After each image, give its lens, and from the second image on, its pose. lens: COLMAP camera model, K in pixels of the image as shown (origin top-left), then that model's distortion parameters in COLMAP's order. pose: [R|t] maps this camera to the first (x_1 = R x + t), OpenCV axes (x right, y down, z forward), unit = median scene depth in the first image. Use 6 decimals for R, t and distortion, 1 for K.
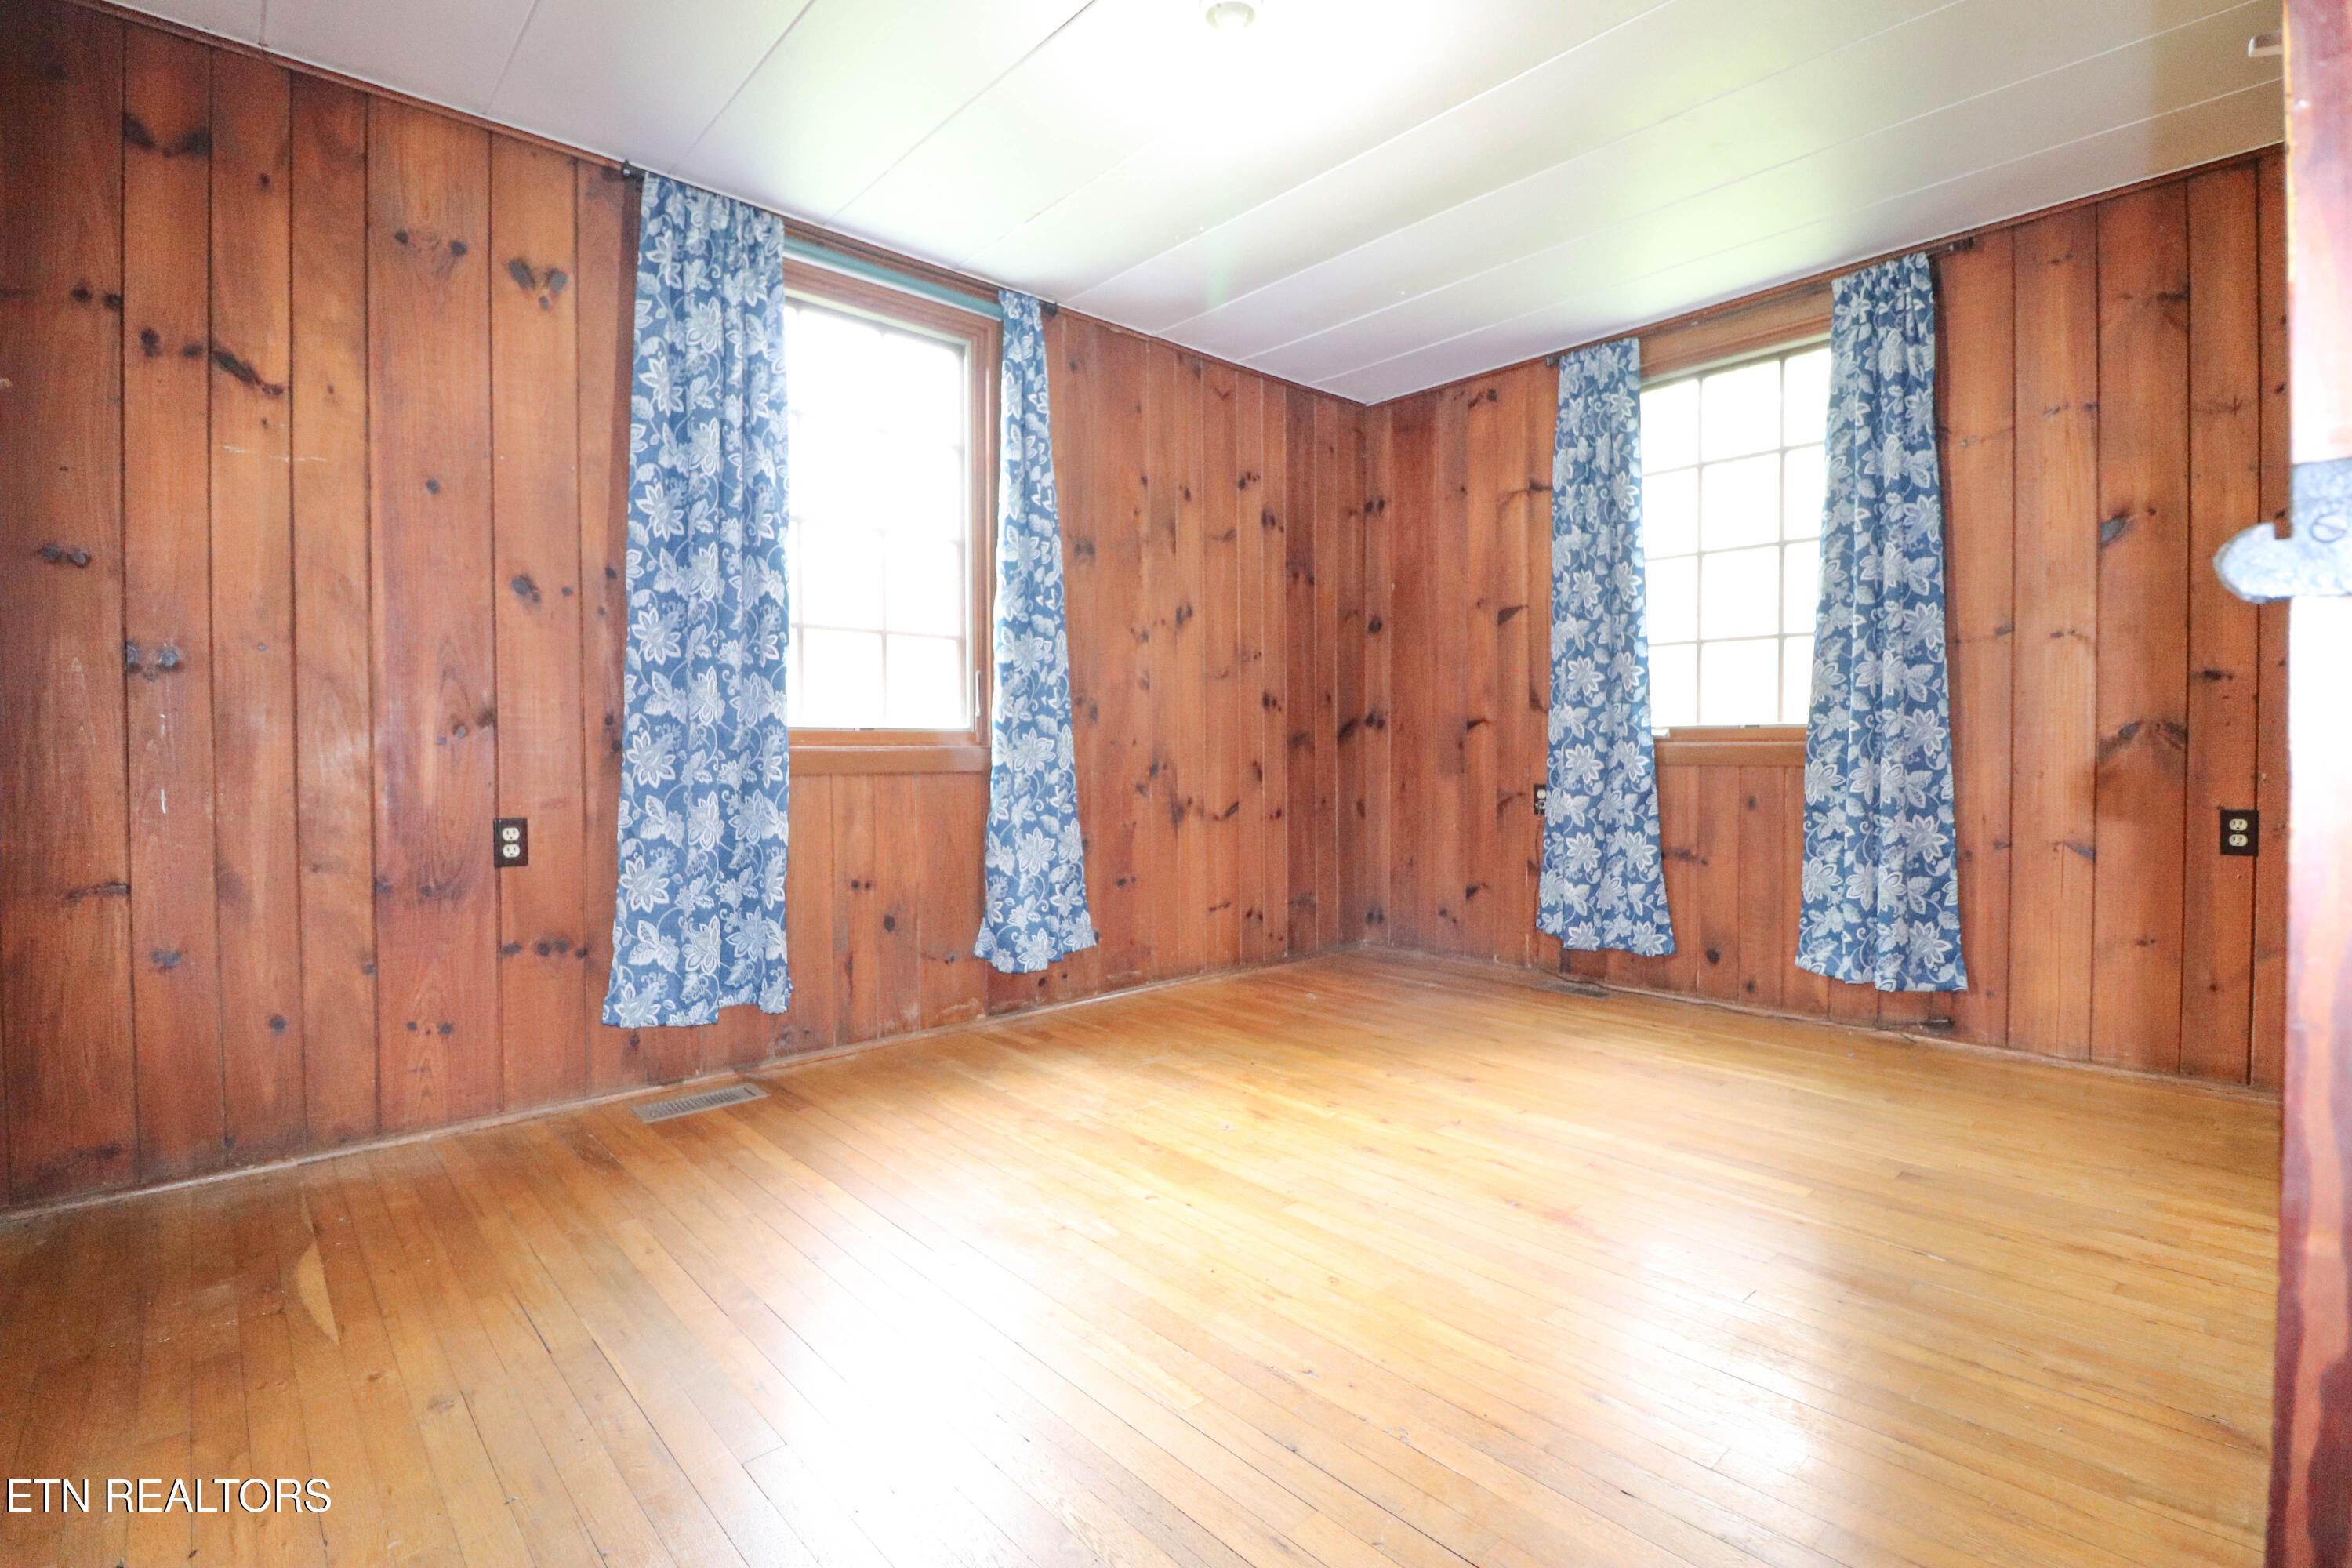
lens RADIAL K [[1085.6, 0, 1172.0], [0, 1085.6, 779.7], [0, 0, 1]] dist [-0.011909, -0.004030]
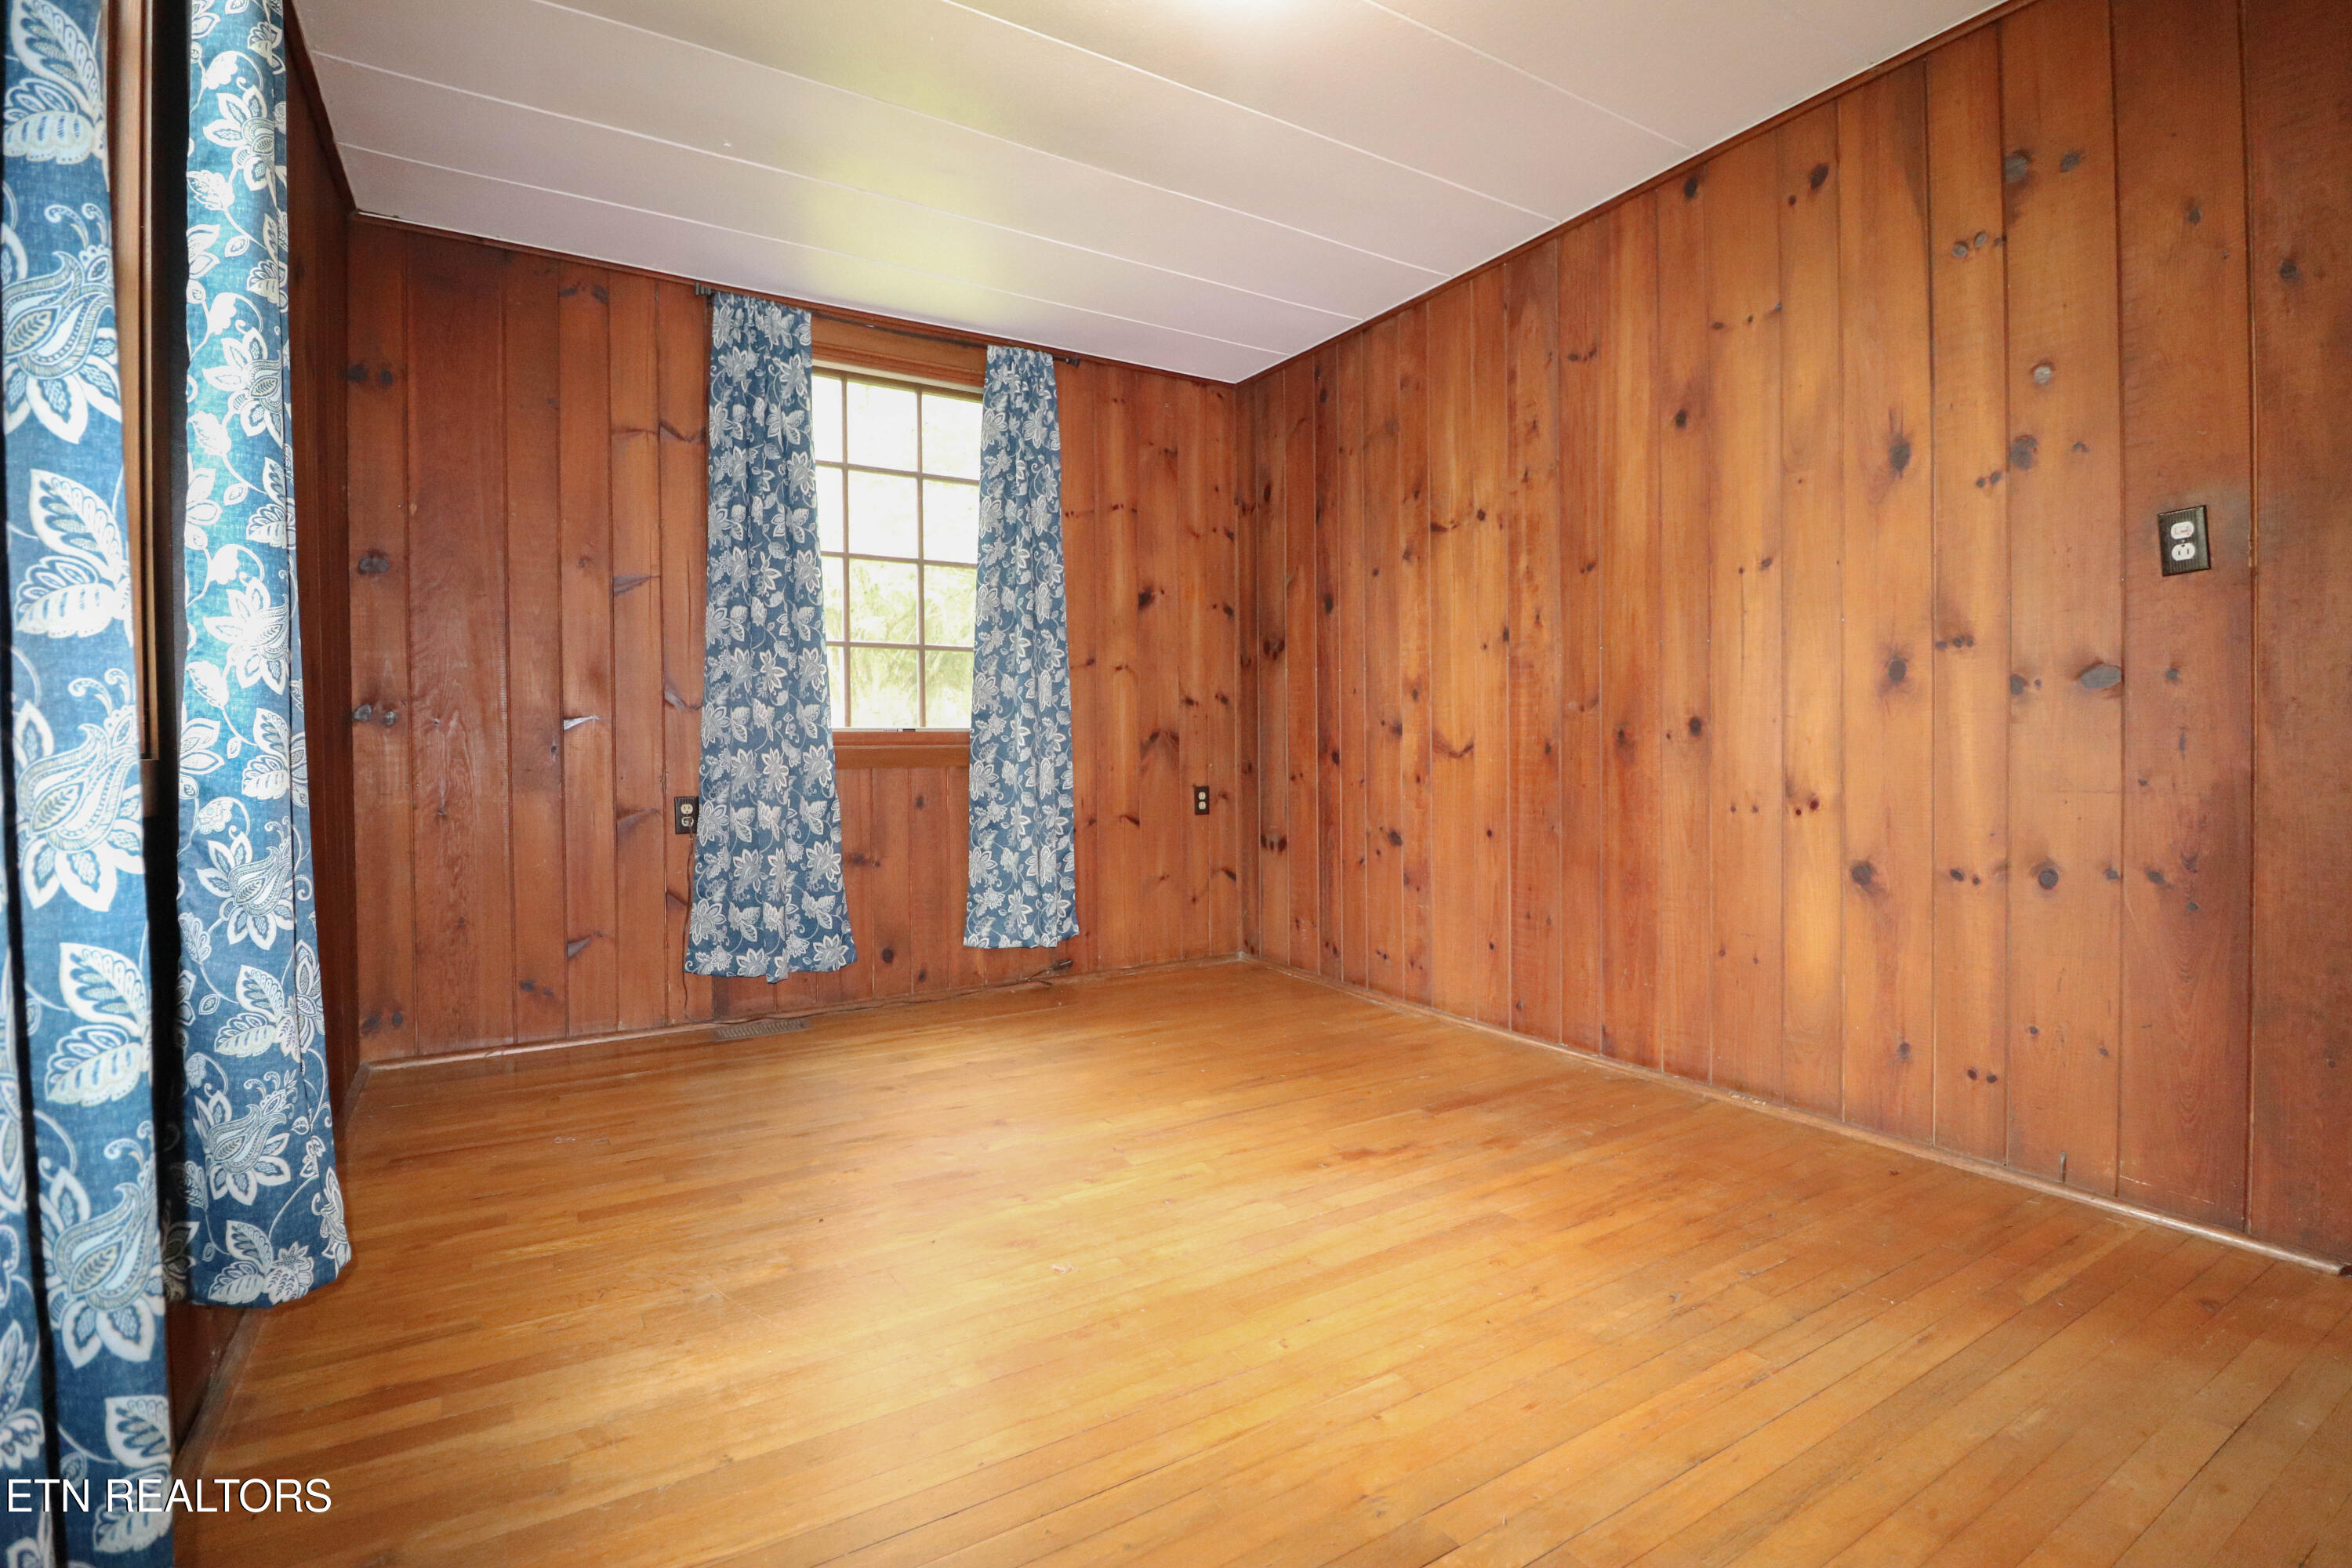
lens RADIAL K [[1085.6, 0, 1176.1], [0, 1085.6, 768.0], [0, 0, 1]] dist [-0.011909, -0.004030]
pose [[0.182657, -0.018324, 0.983006, -0.488276], [0.038028, 0.999210, 0.011560, -0.015770], [-0.982441, 0.035270, 0.183210, 0.590533]]
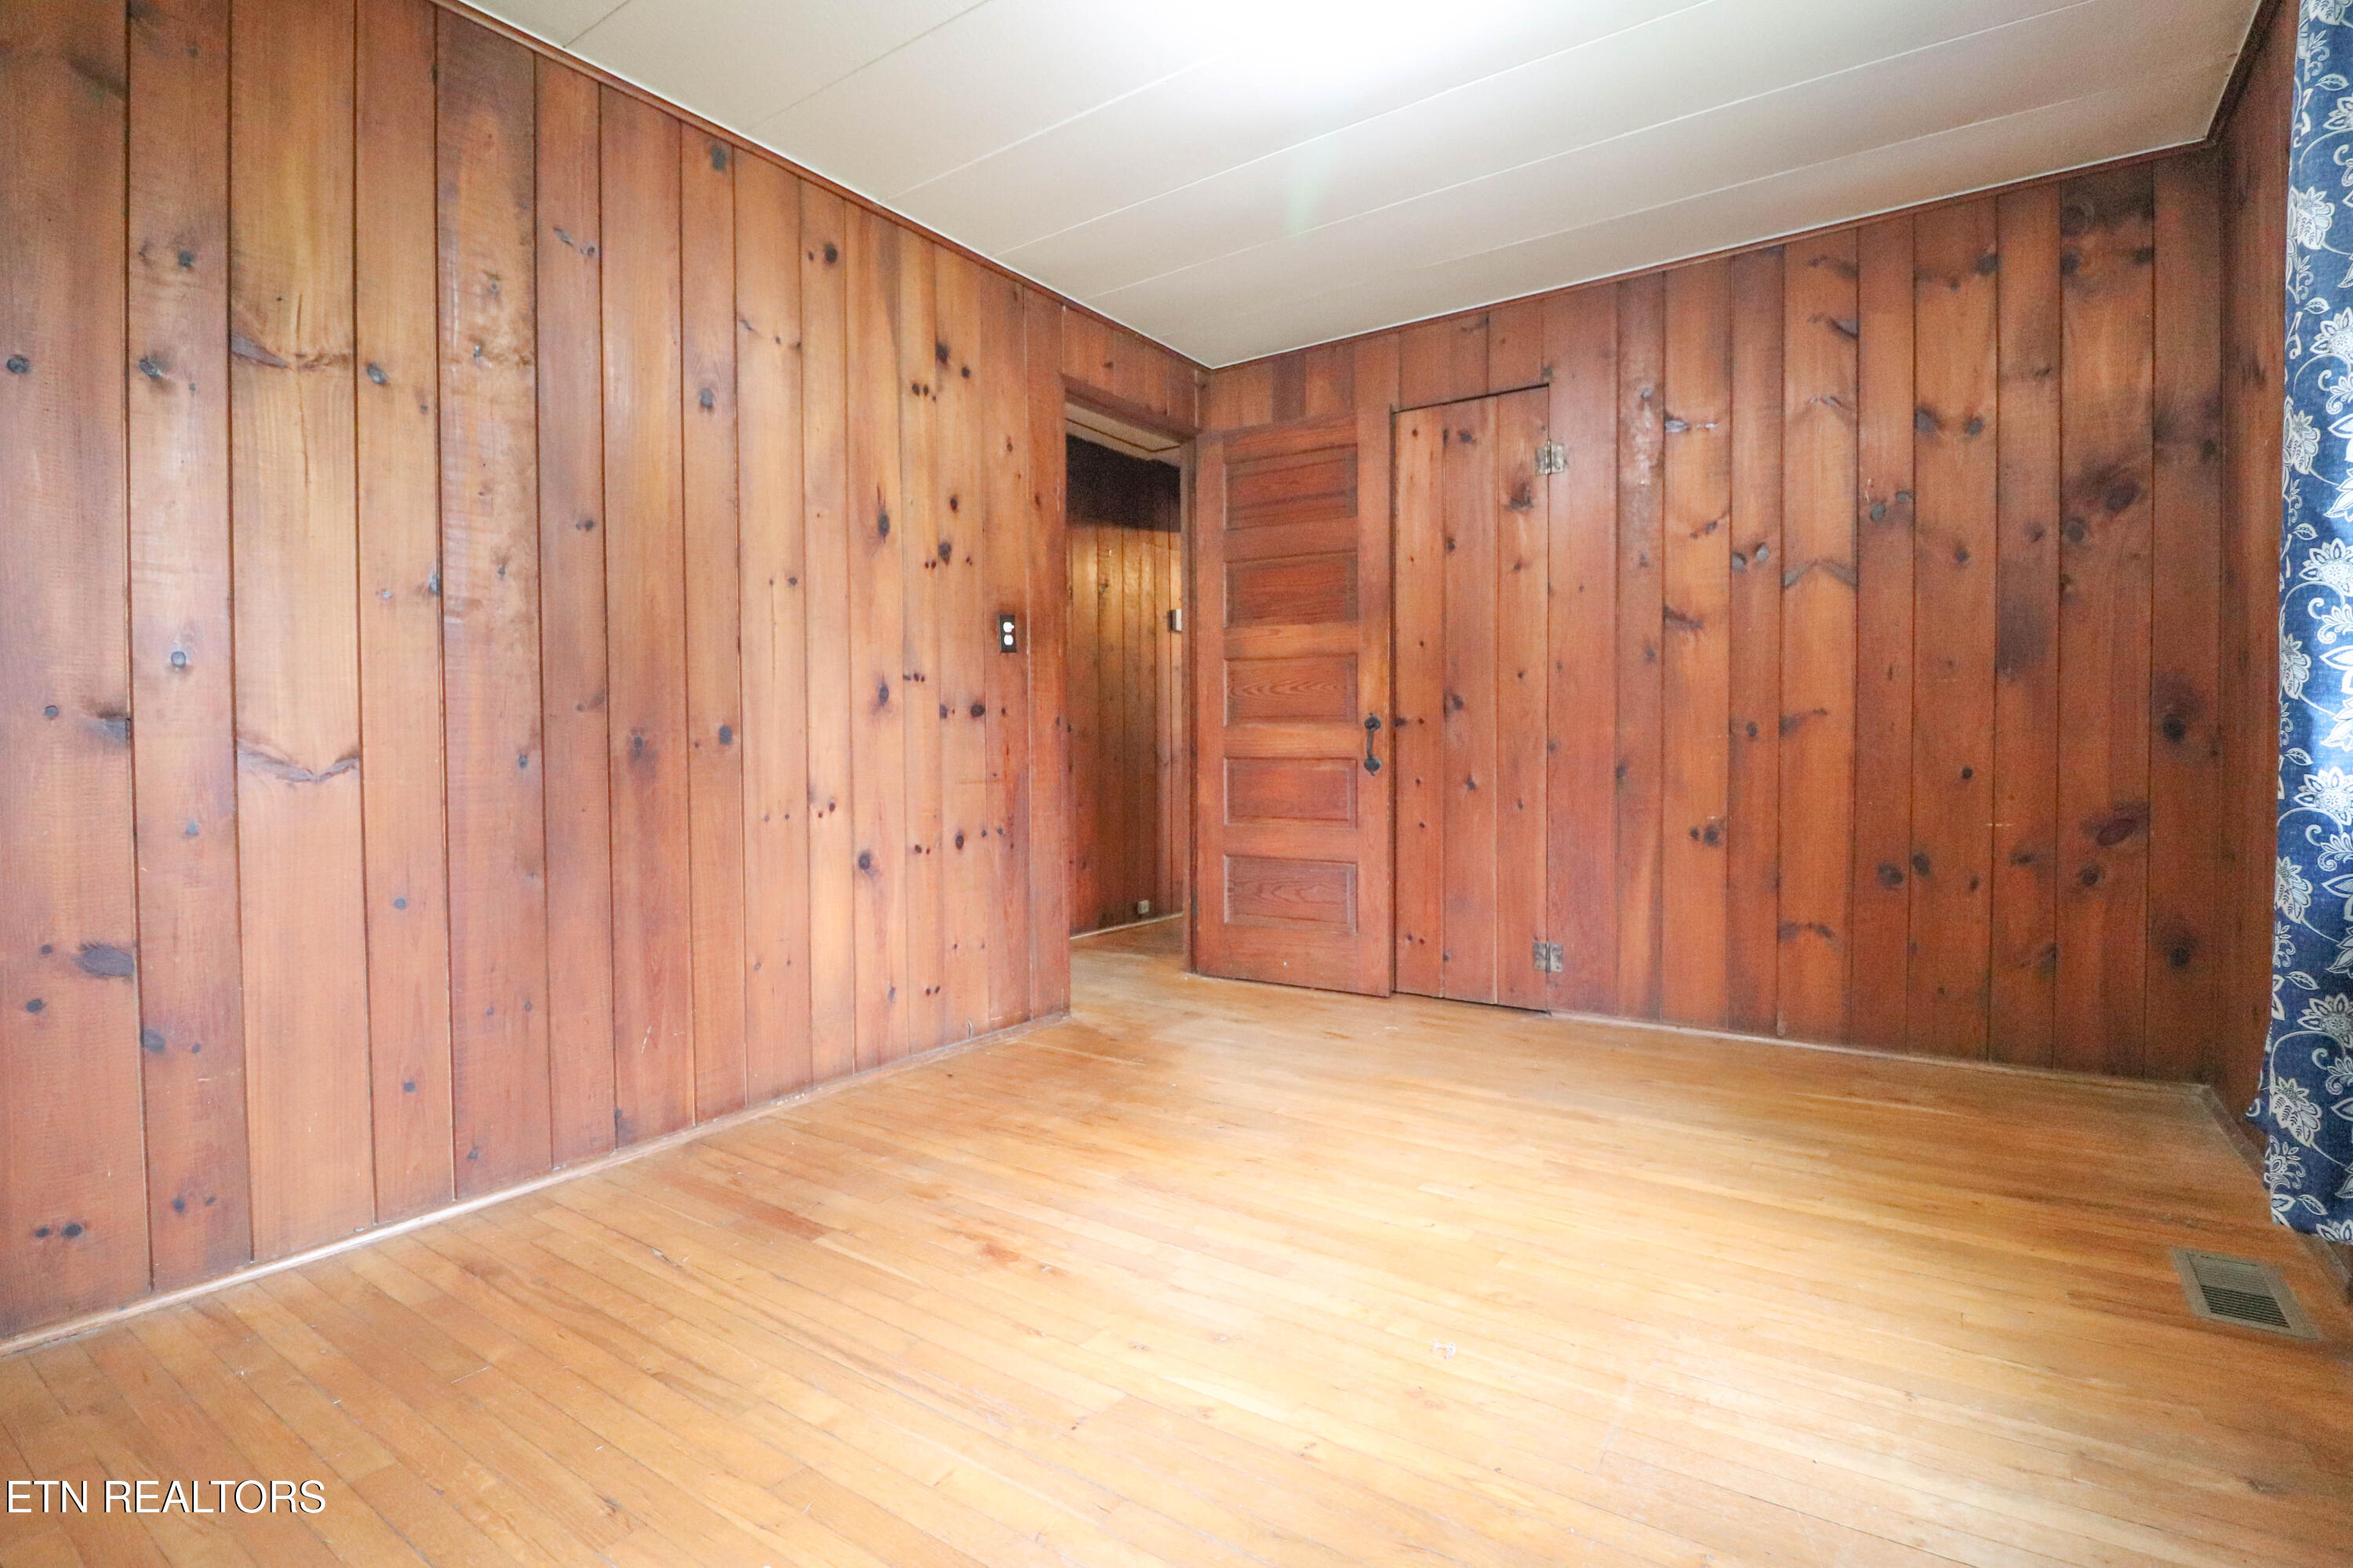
lens RADIAL K [[1086.1, 0, 1188.0], [0, 1086.1, 762.6], [0, 0, 1]] dist [-0.011909, -0.004030]
pose [[-0.972352, 0.014890, -0.233043, 0.255141], [0.003558, 0.998794, 0.048971, -0.040028], [0.233491, 0.046788, -0.971233, 1.181347]]
